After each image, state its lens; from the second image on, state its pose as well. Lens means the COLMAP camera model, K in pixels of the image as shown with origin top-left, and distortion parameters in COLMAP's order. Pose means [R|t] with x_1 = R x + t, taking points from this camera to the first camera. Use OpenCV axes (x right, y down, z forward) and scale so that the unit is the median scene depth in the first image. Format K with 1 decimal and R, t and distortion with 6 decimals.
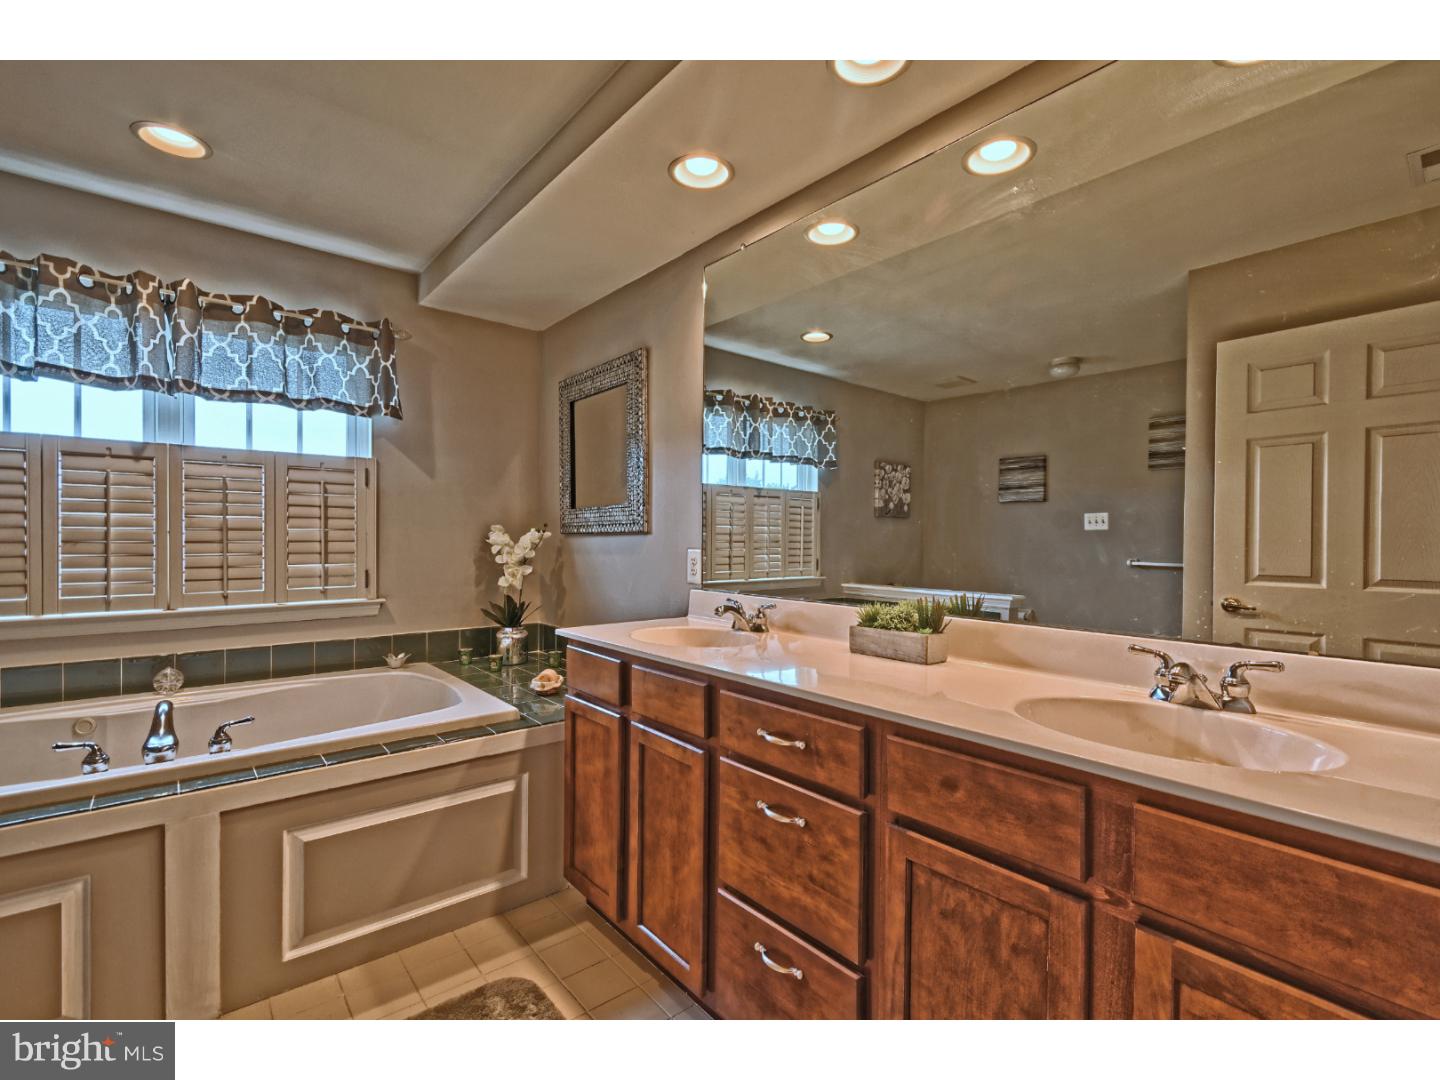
lens RADIAL K [[661.0, 0, 720.7], [0, 661.0, 539.3], [0, 0, 1]] dist [0.002203, 0.000540]
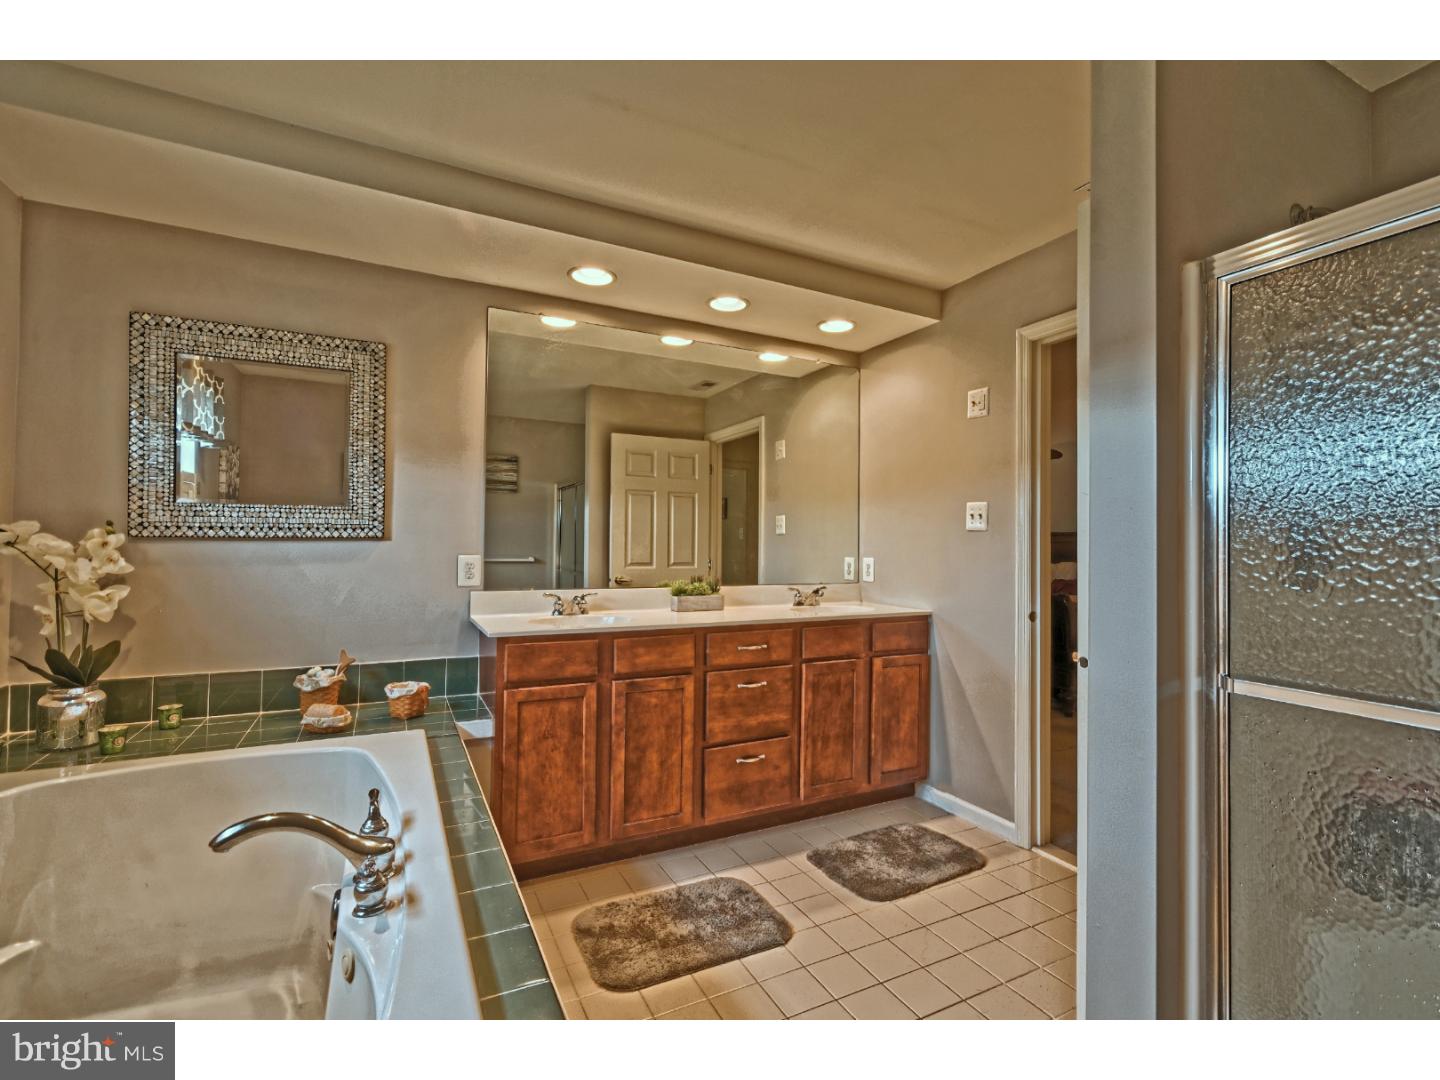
lens RADIAL K [[661.0, 0, 720.0], [0, 661.0, 540.9], [0, 0, 1]] dist [0.002203, 0.000540]
pose [[0.229102, 0.001431, 0.973401, -0.921243], [-0.004523, 0.999990, -0.000406, -0.008617], [-0.973392, -0.004309, 0.229107, 0.313756]]
